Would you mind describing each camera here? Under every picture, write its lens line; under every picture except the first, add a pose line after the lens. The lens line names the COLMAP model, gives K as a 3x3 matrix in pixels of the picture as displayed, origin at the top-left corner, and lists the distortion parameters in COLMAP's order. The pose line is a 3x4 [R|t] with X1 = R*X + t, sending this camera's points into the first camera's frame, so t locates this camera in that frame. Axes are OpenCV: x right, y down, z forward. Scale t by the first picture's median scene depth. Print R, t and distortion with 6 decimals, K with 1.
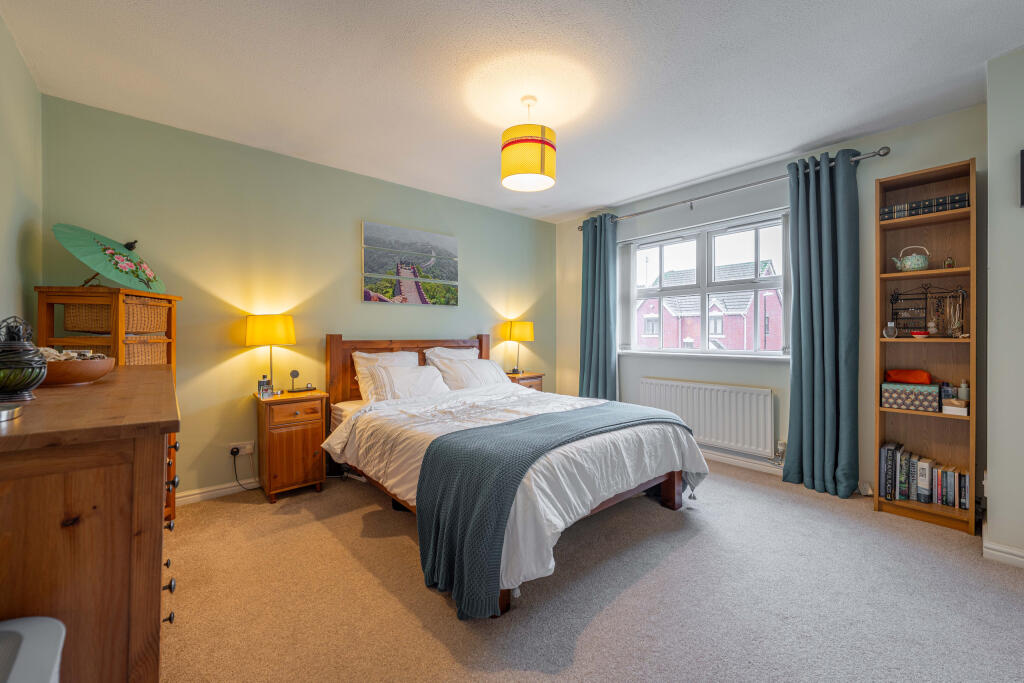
lens RADIAL K [[407.6, 0, 510.8], [0, 407.6, 337.7], [0, 0, 1]] dist [0.000024, -0.000233]
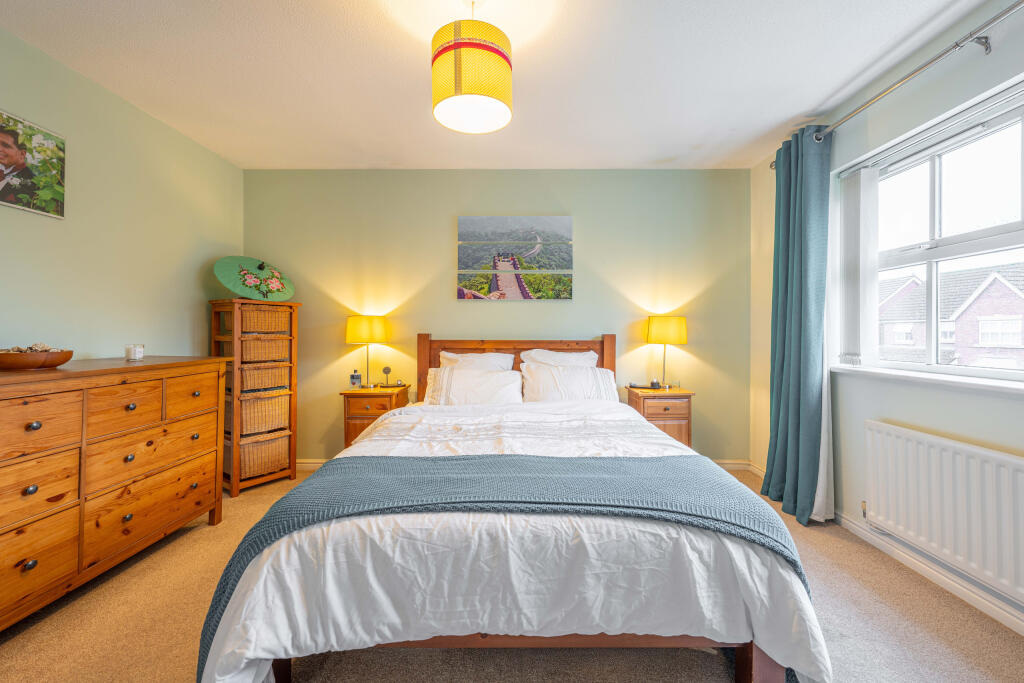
lens RADIAL K [[407.6, 0, 513.5], [0, 407.6, 335.4], [0, 0, 1]] dist [0.000024, -0.000233]
pose [[0.753943, 0.008773, -0.656881, 0.353417], [-0.009066, 0.999955, 0.002950, -0.007649], [0.656877, 0.003731, 0.753989, 0.339120]]
